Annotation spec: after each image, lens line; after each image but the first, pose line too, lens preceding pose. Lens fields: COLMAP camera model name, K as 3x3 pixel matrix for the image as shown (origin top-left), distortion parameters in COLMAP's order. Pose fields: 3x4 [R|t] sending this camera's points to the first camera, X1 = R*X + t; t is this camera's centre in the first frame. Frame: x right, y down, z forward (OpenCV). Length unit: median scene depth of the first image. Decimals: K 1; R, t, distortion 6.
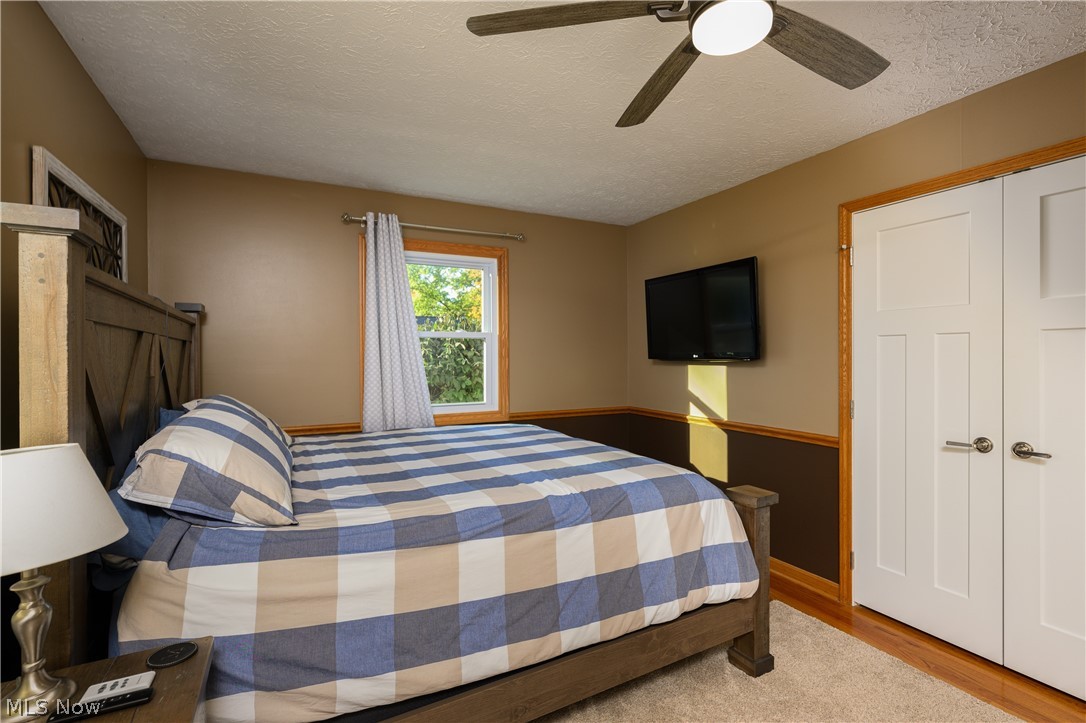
lens RADIAL K [[501.0, 0, 542.3], [0, 501.0, 357.3], [0, 0, 1]] dist [0.005239, 0.000653]
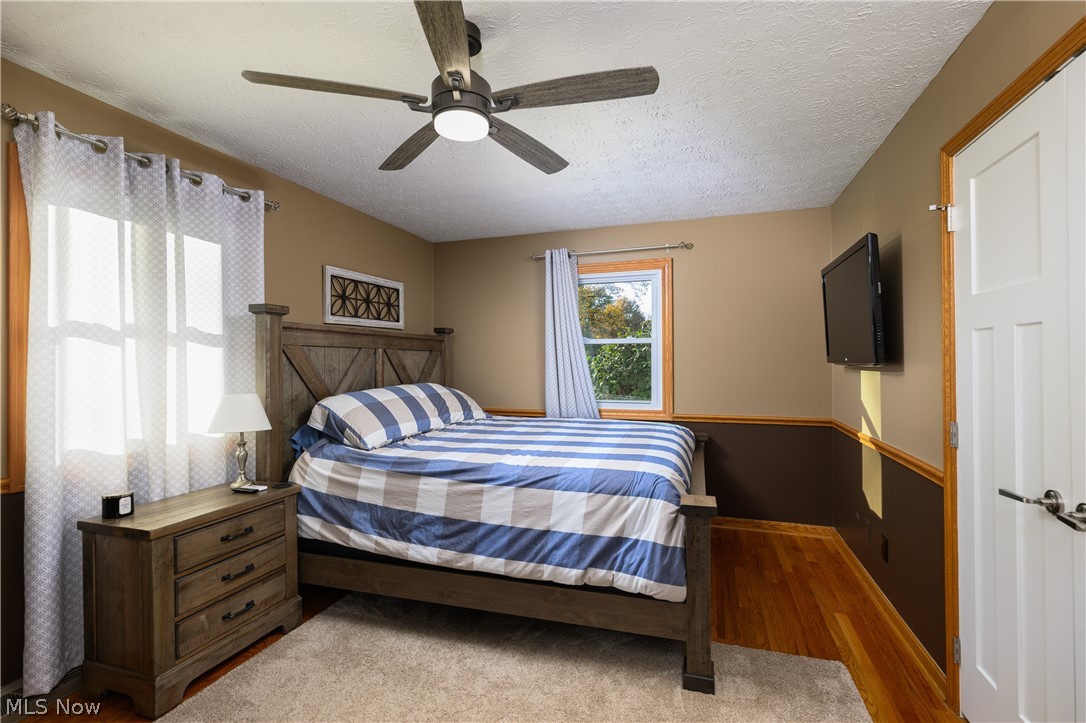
lens RADIAL K [[501.0, 0, 542.8], [0, 501.0, 361.4], [0, 0, 1]] dist [0.005239, 0.000653]
pose [[0.697005, 0.001631, -0.717064, 0.939183], [-0.001201, 0.999999, 0.001107, 0.000685], [0.717065, 0.000090, 0.697006, 0.122496]]
